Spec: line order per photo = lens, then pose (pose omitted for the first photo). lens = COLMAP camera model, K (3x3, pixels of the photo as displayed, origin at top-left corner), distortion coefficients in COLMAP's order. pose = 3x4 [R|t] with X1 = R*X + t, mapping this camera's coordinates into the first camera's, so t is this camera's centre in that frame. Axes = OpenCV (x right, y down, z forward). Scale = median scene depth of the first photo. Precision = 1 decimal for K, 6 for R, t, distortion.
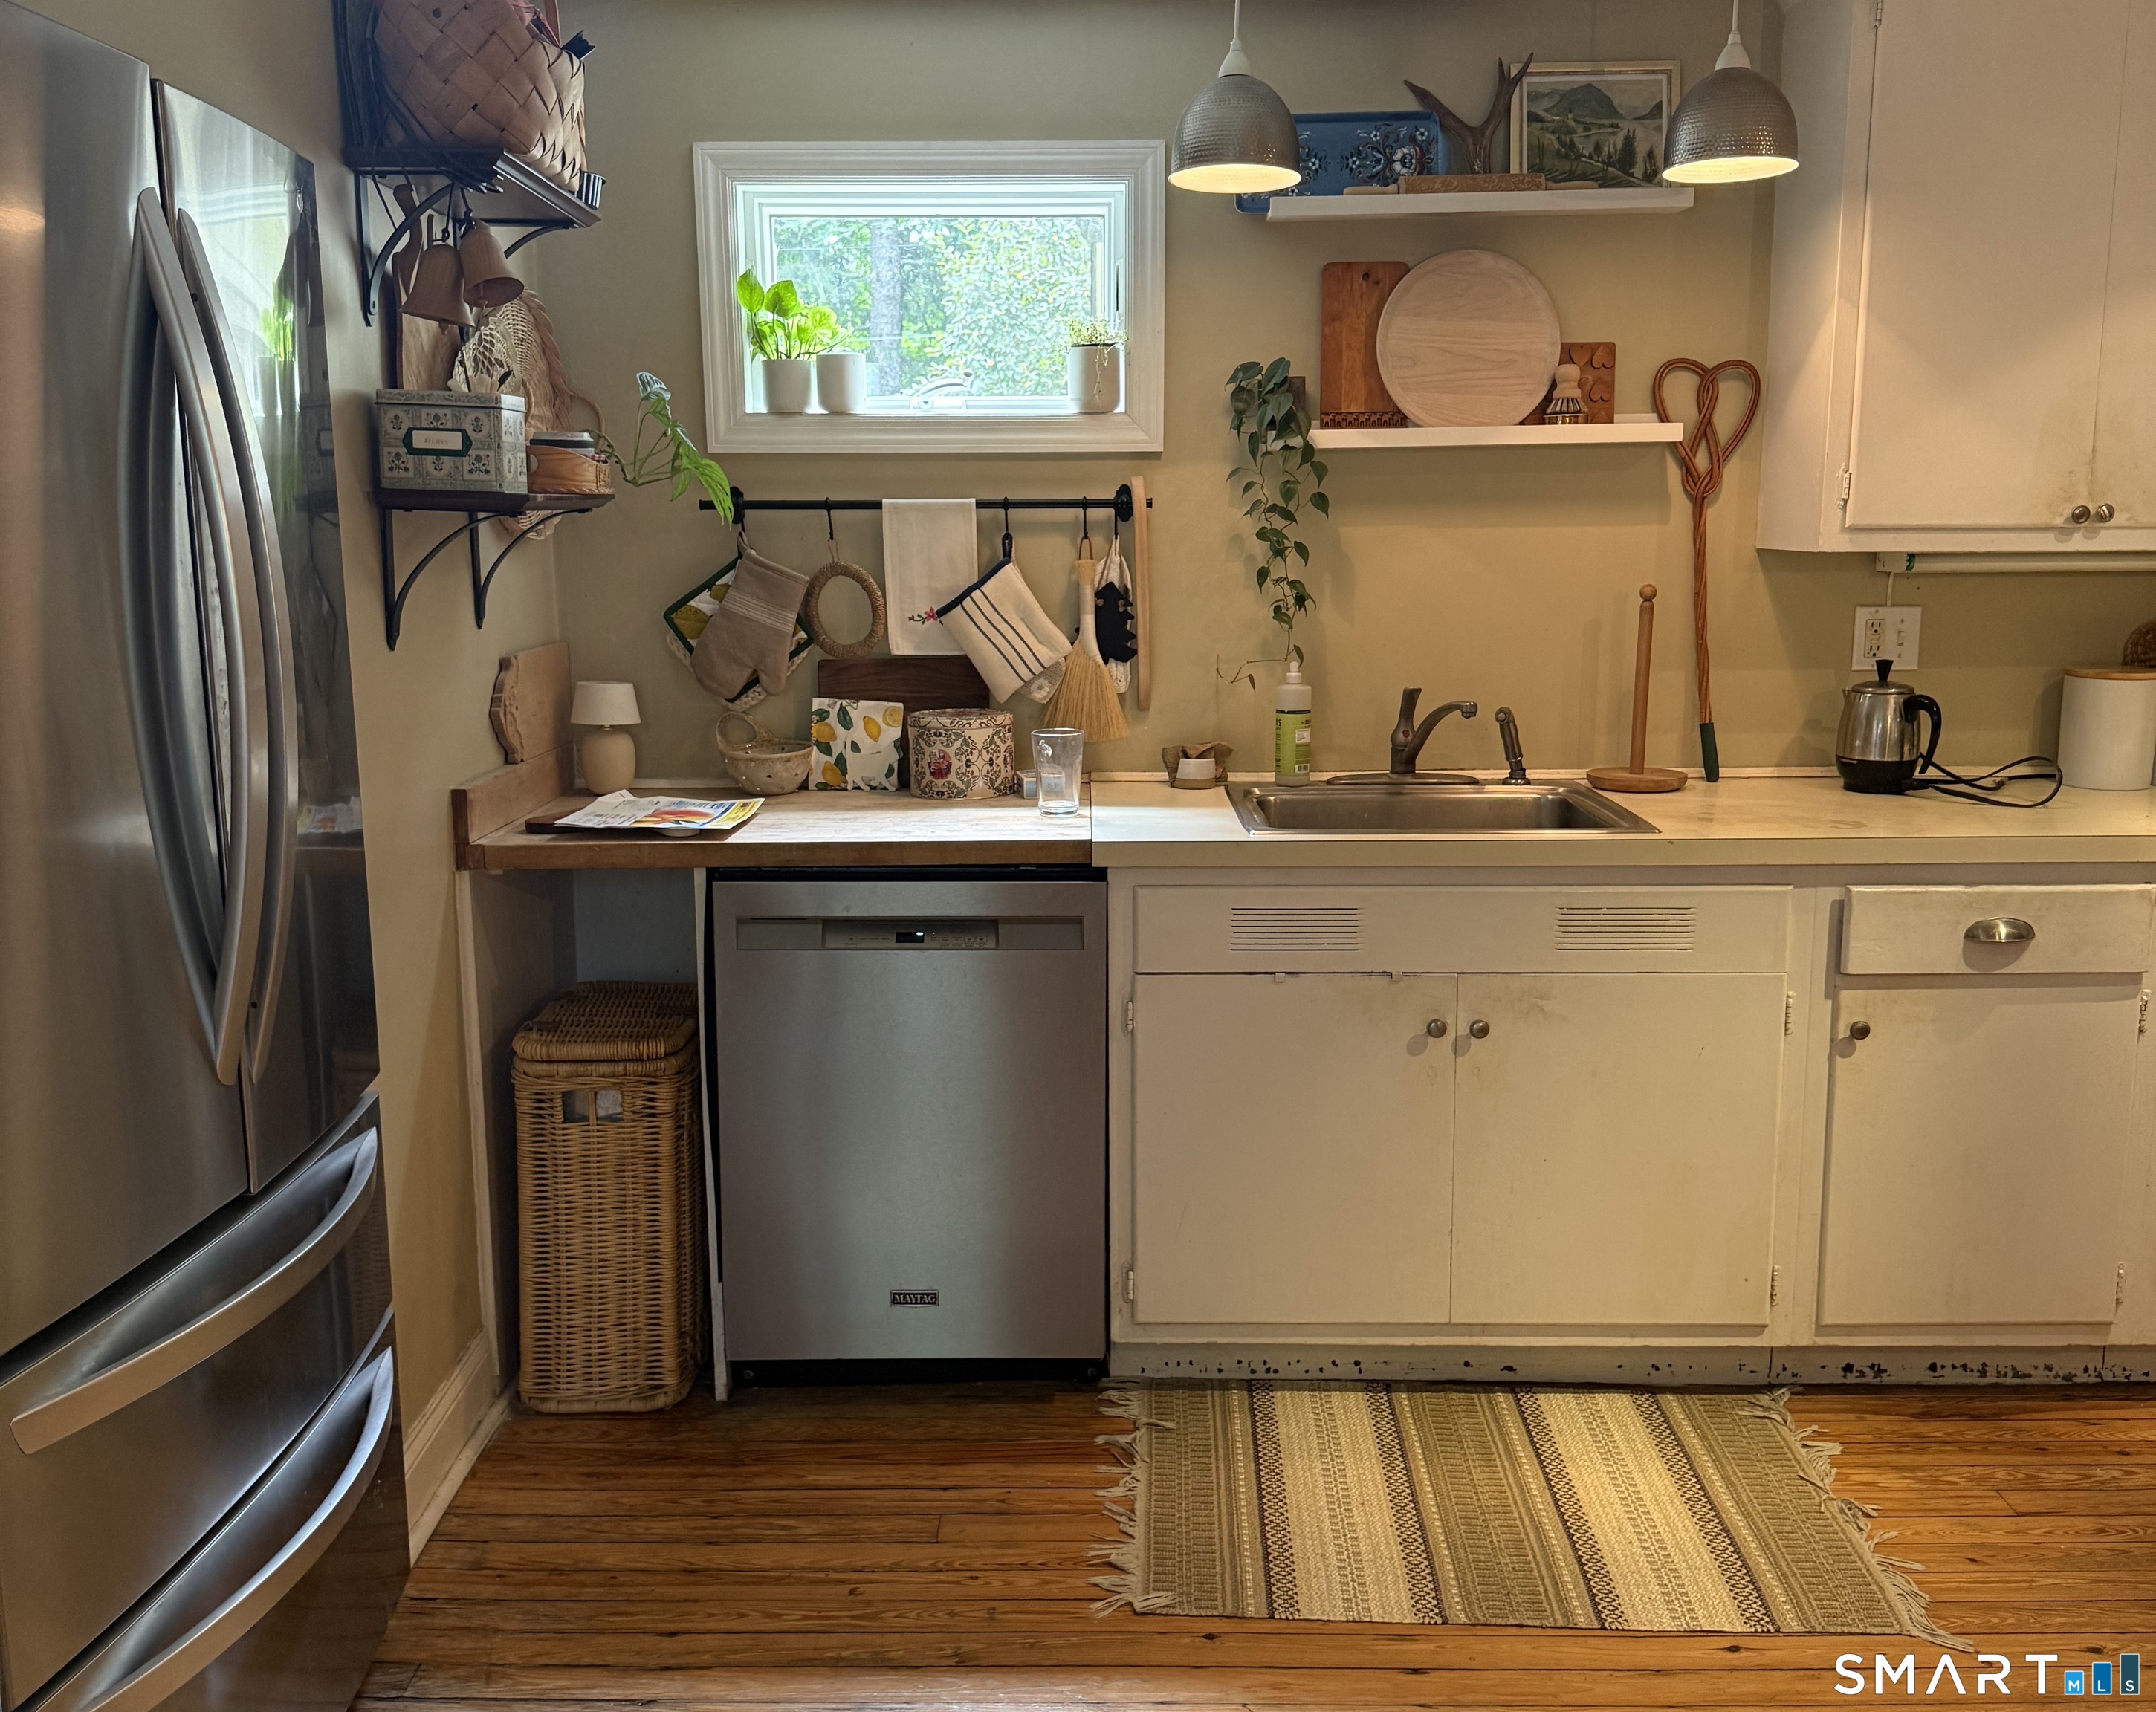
lens RADIAL K [[2004.1, 0, 1078.0], [0, 2004.1, 856.0], [0, 0, 1]] dist [0.069337, -0.111923]
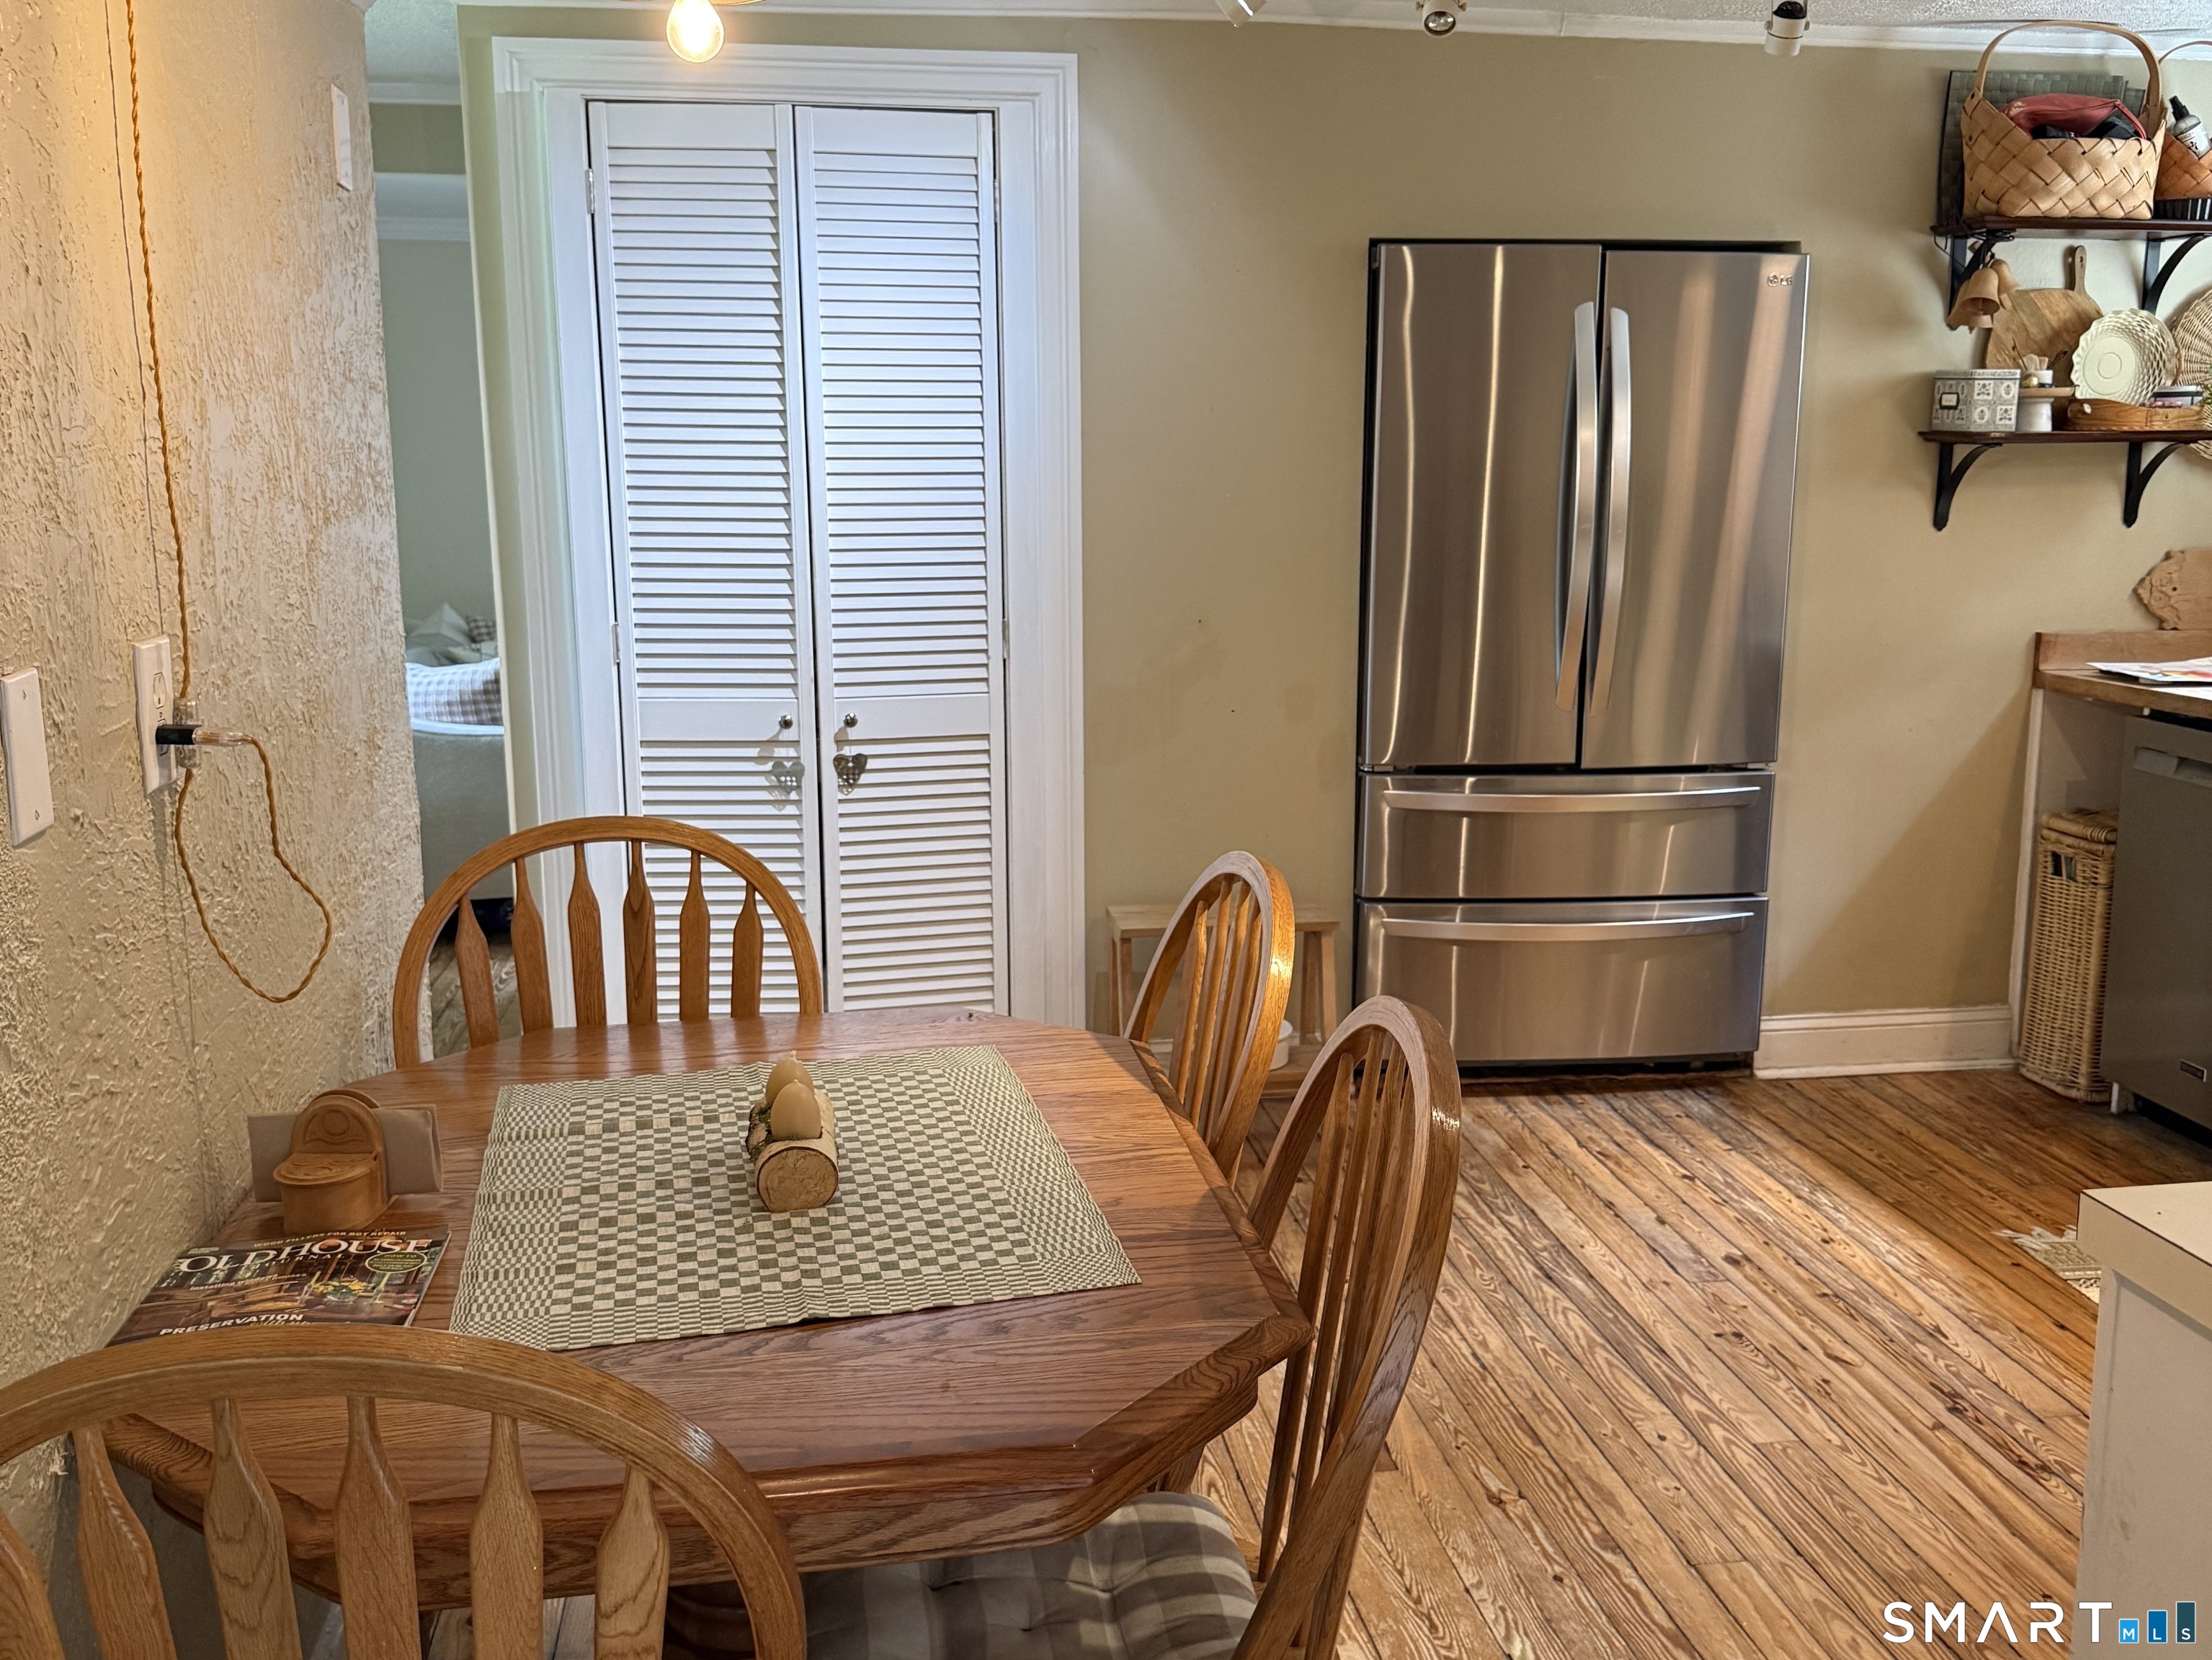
lens RADIAL K [[2040.7, 0, 1106.0], [0, 2040.7, 830.0], [0, 0, 1]] dist [0.063168, -0.130048]
pose [[0.171068, 0.197390, -0.965284, 0.798719], [-0.169315, 0.971041, 0.168561, -0.023194], [0.970602, 0.134601, 0.199535, 0.043603]]
